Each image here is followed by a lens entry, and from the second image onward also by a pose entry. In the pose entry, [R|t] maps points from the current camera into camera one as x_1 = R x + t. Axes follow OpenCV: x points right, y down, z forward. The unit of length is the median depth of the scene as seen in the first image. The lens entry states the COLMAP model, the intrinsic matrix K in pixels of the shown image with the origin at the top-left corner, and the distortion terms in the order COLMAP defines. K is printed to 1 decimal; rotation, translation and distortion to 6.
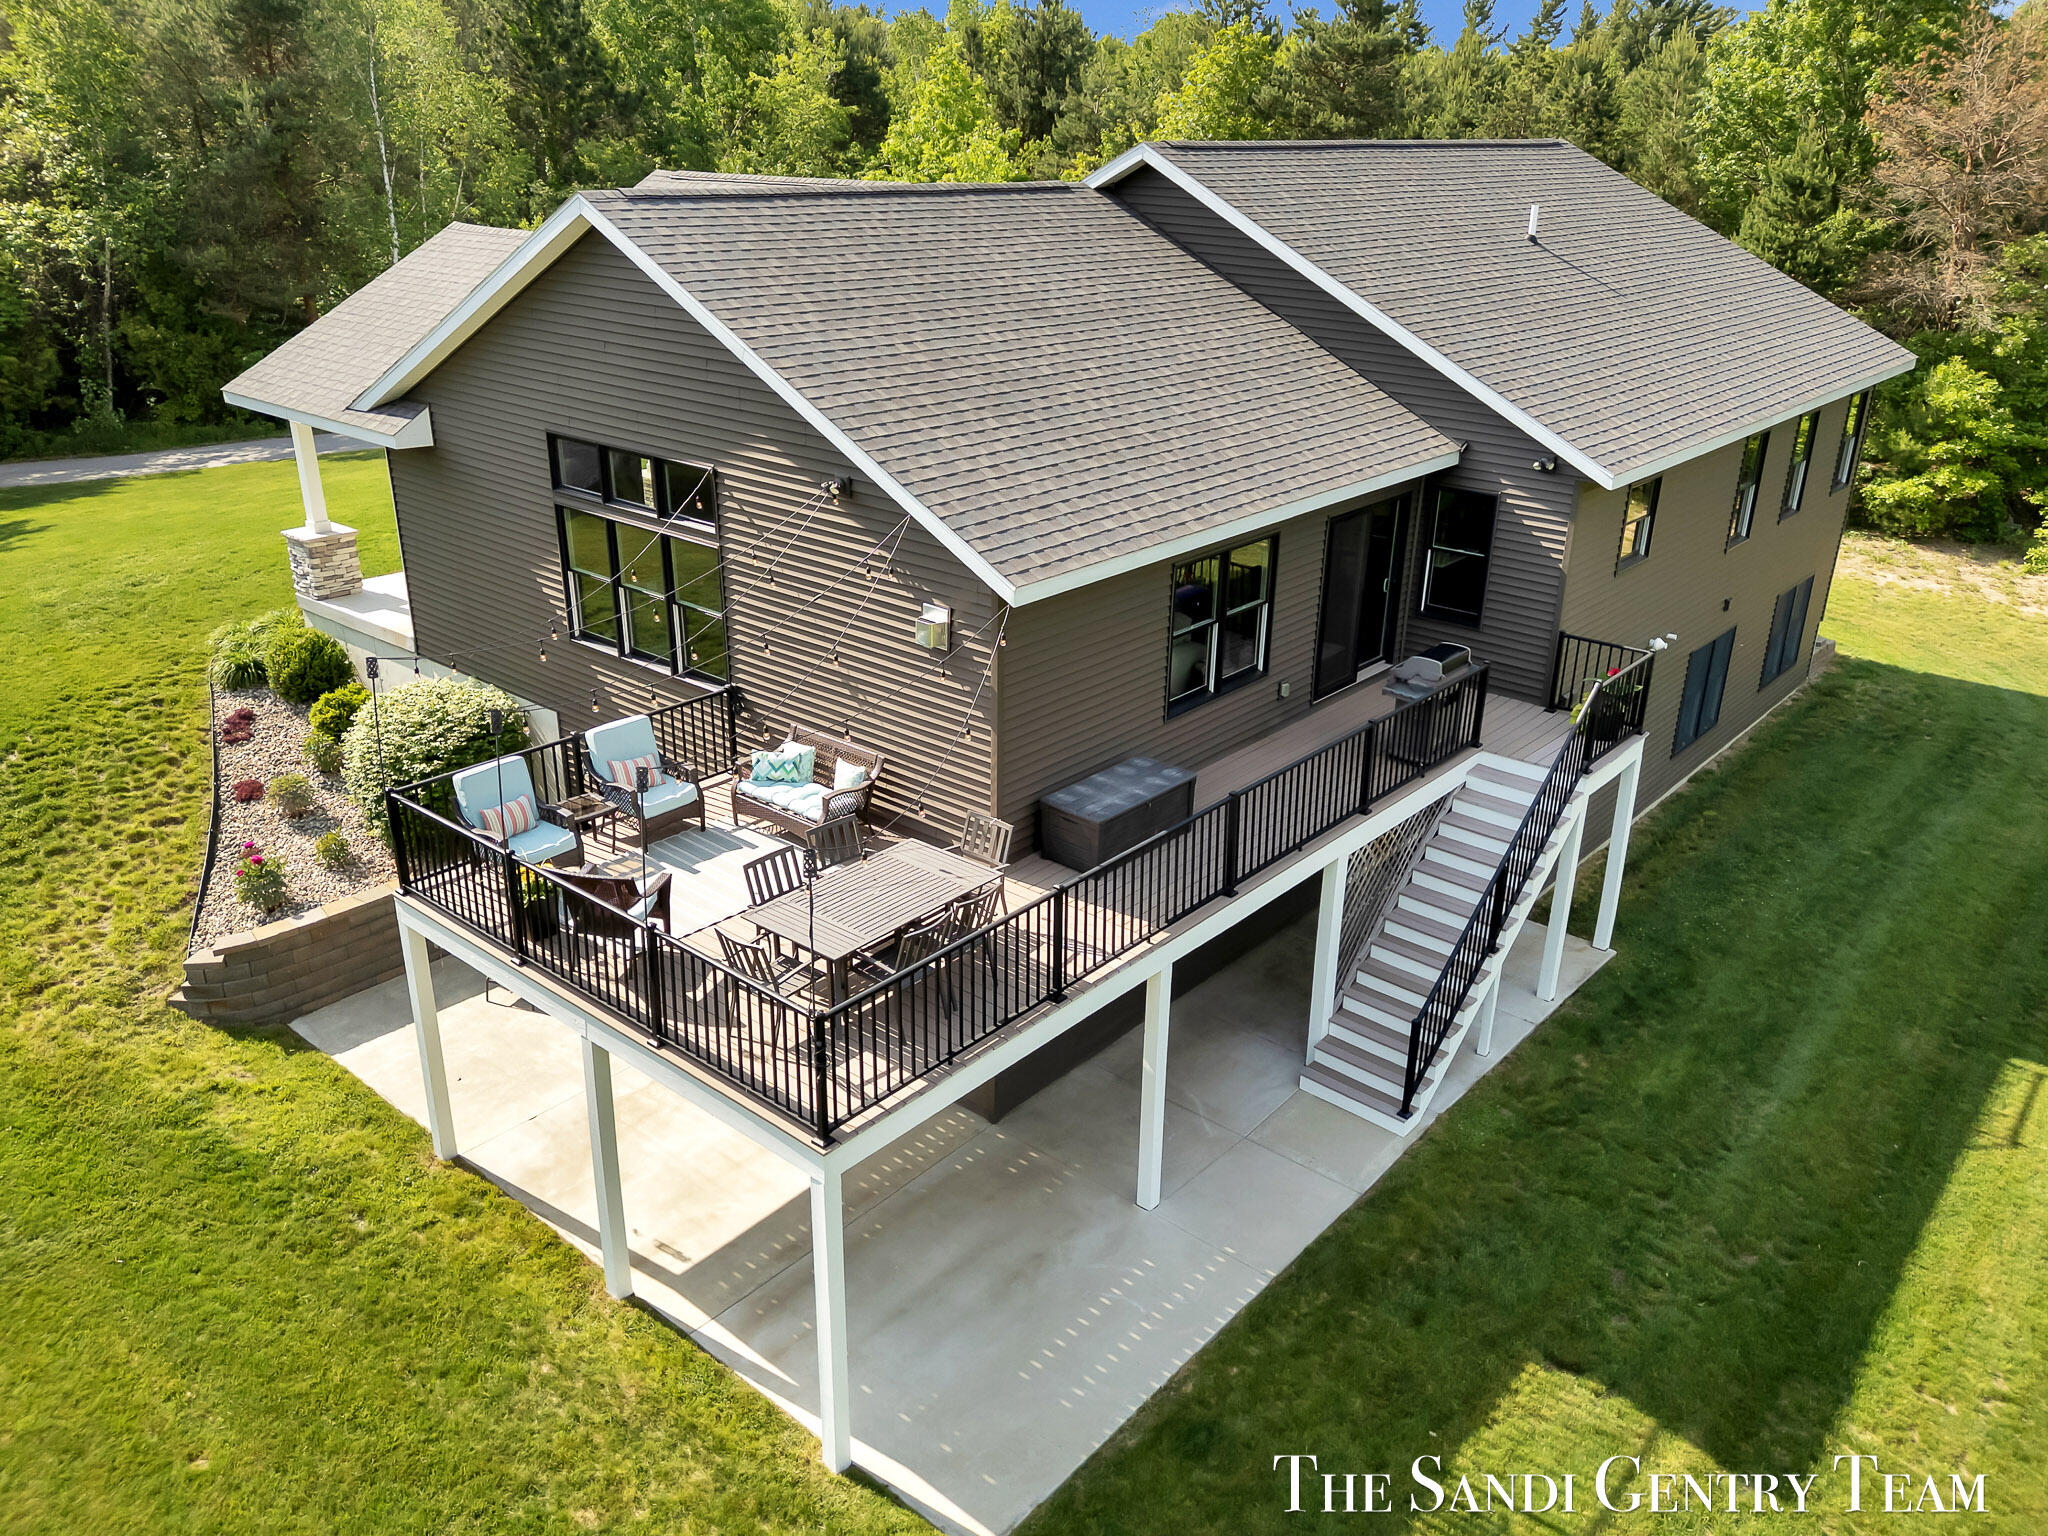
lens RADIAL K [[1526.4, 0, 1019.4], [0, 1526.4, 727.3], [0, 0, 1]] dist [0.040731, -0.061911]
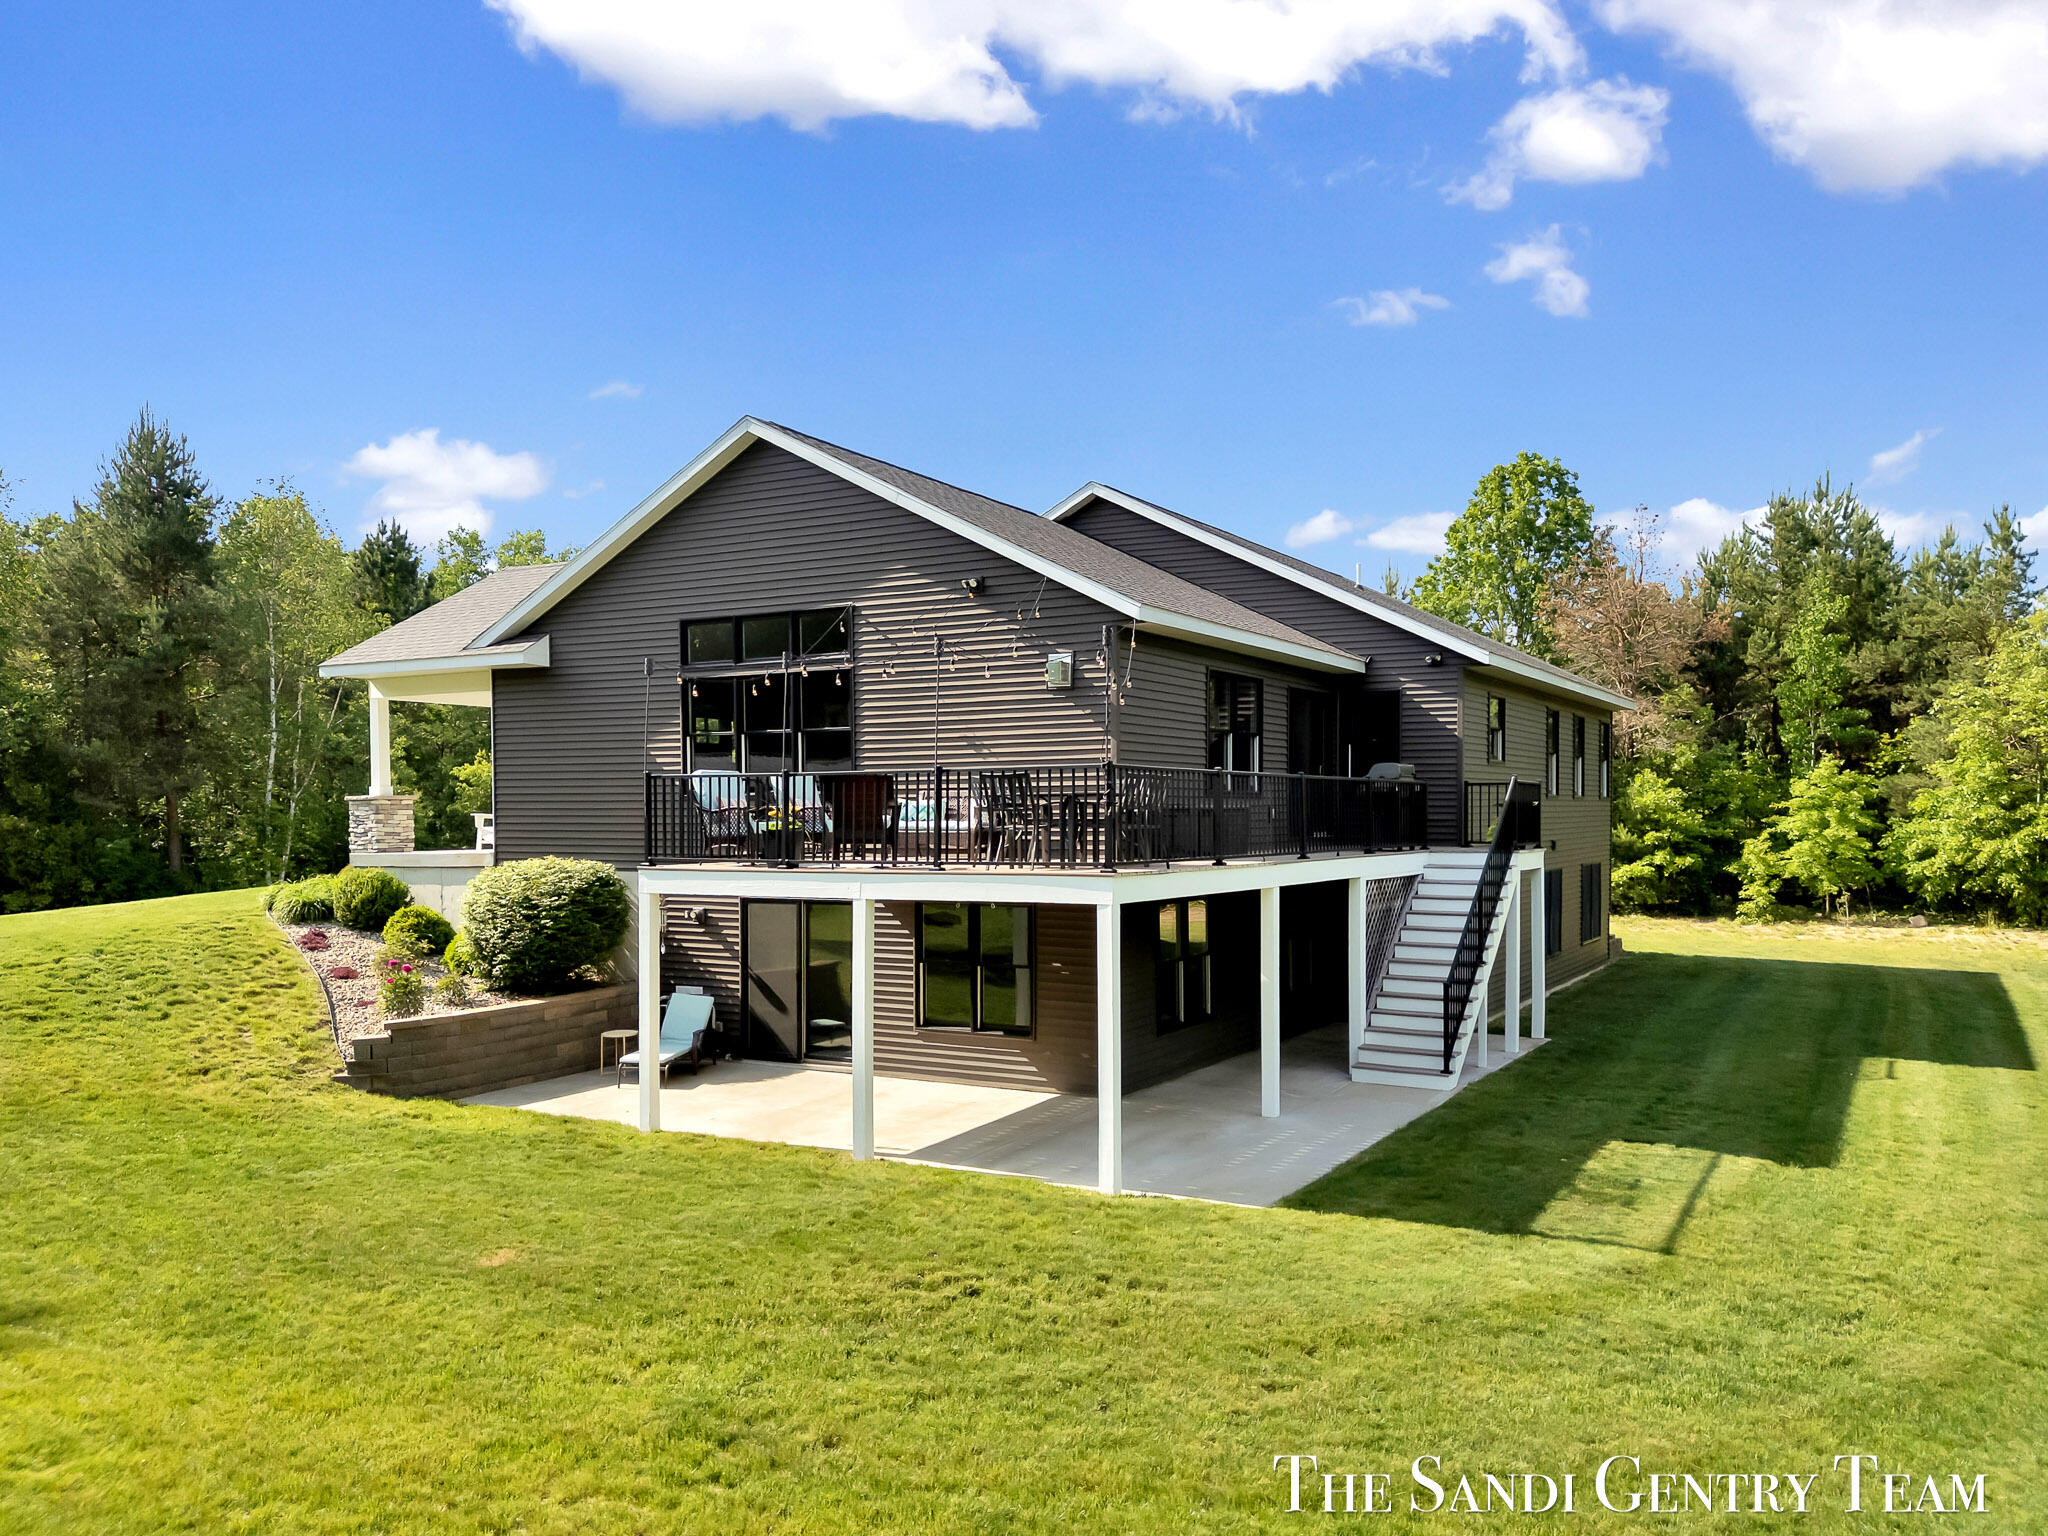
lens RADIAL K [[1516.1, 0, 1024.0], [0, 1516.1, 768.0], [0, 0, 1]] dist [-0.000922, -0.006490]
pose [[0.983973, -0.011350, 0.177956, -0.225644], [0.076603, 0.928099, -0.364367, 0.342232], [-0.161025, 0.372160, 0.914094, -0.106527]]
